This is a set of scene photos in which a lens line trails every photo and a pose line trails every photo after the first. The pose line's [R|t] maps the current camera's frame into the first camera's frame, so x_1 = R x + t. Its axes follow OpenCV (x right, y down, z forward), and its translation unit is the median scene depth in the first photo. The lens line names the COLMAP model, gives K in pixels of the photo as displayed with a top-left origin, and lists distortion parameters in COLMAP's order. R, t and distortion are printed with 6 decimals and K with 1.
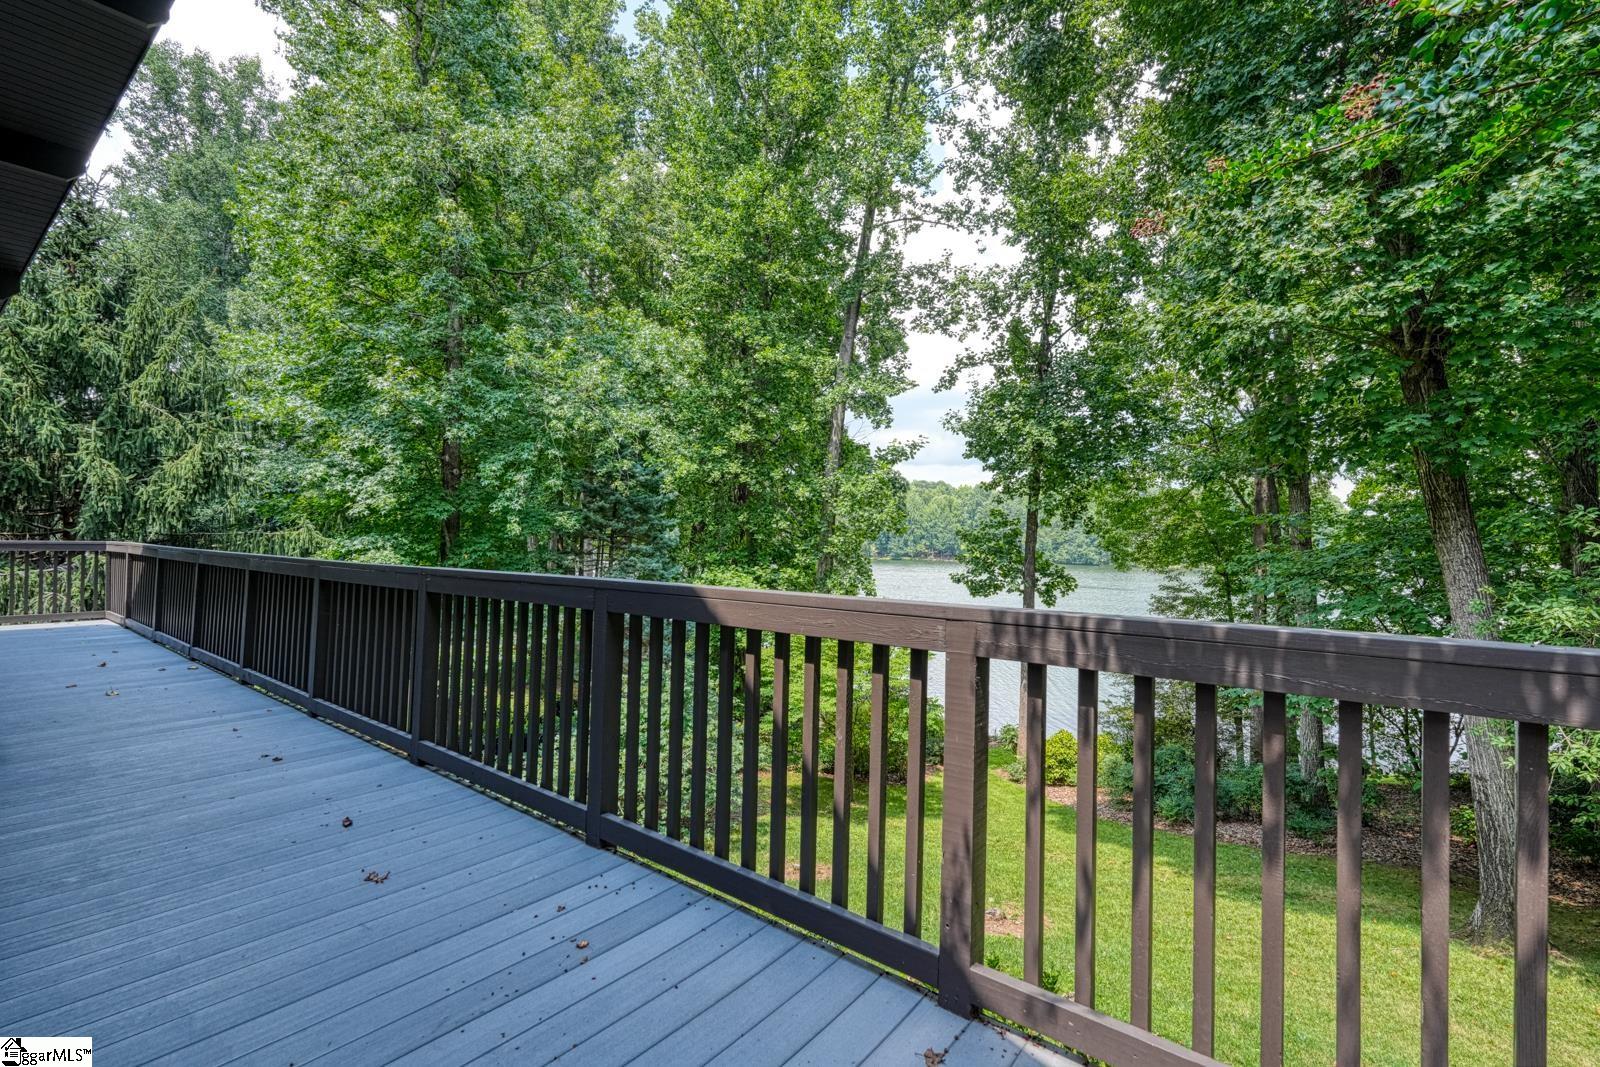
lens RADIAL K [[720.9, 0, 800.0], [0, 720.9, 533.5], [0, 0, 1]] dist [-0.000188, -0.000222]
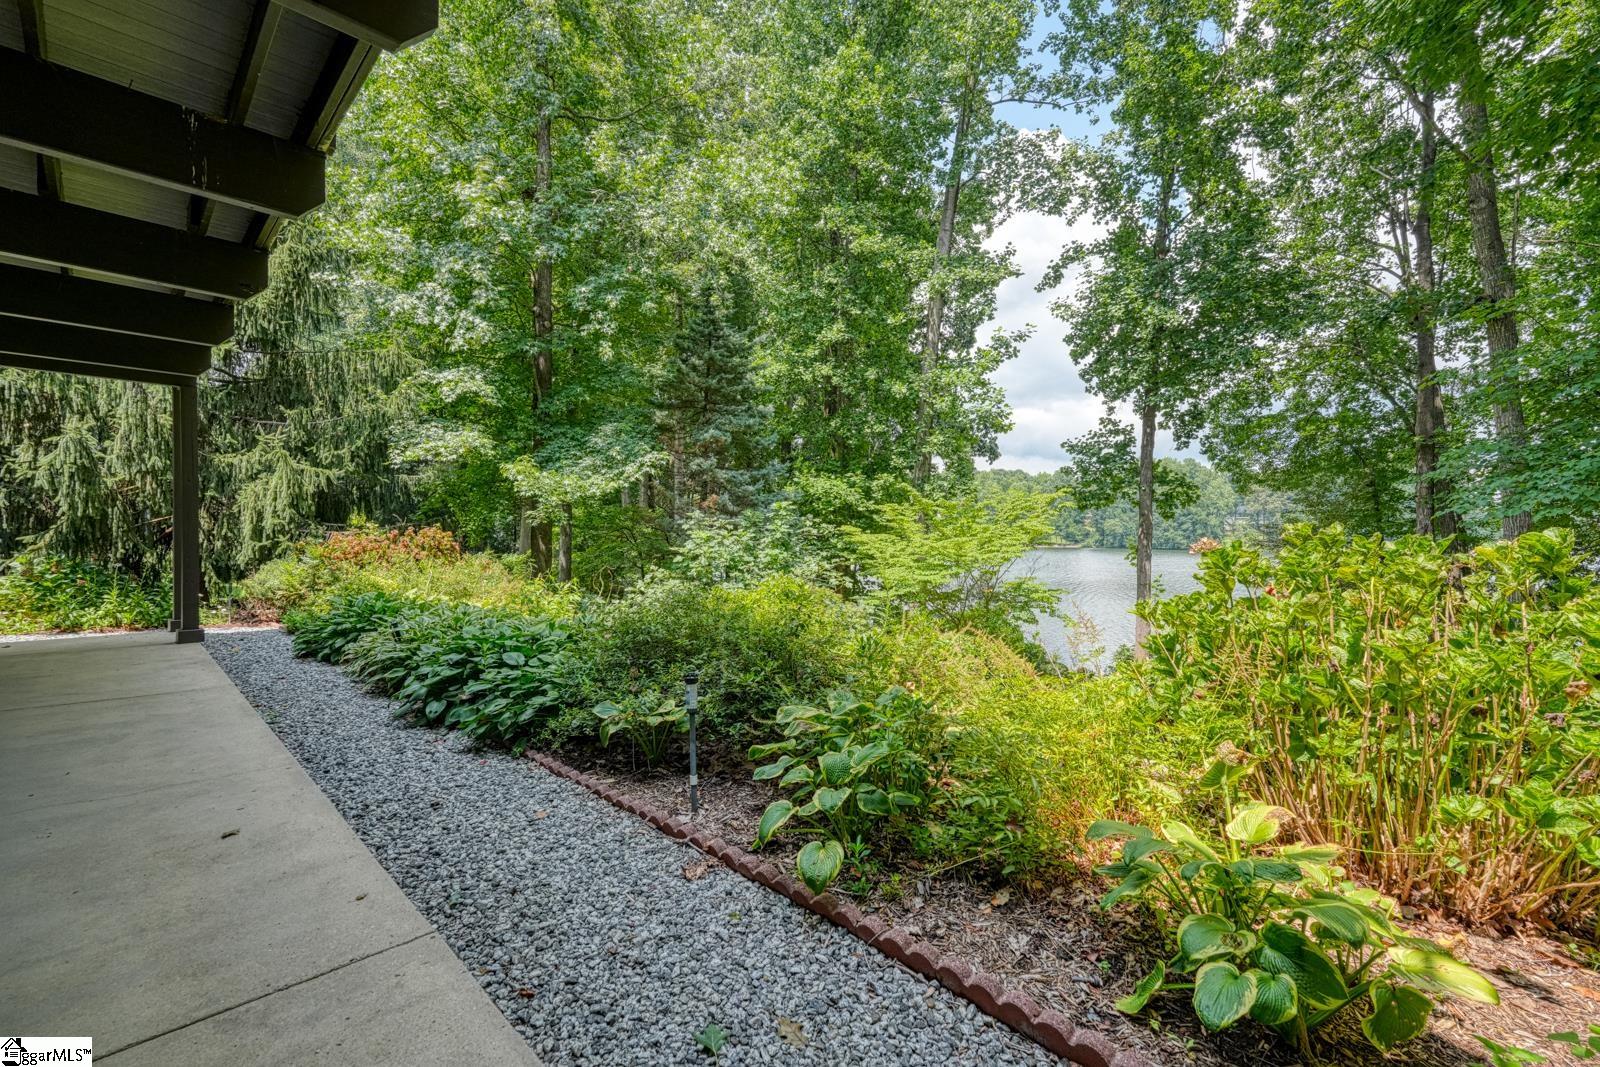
lens RADIAL K [[698.2, 0, 800.0], [0, 698.2, 533.5], [0, 0, 1]] dist [0.000022, 0.000144]
pose [[0.994479, -0.005475, -0.104794, -0.029686], [0.005186, 0.999982, -0.003033, 0.129622], [0.104808, 0.002473, 0.994489, 0.070746]]
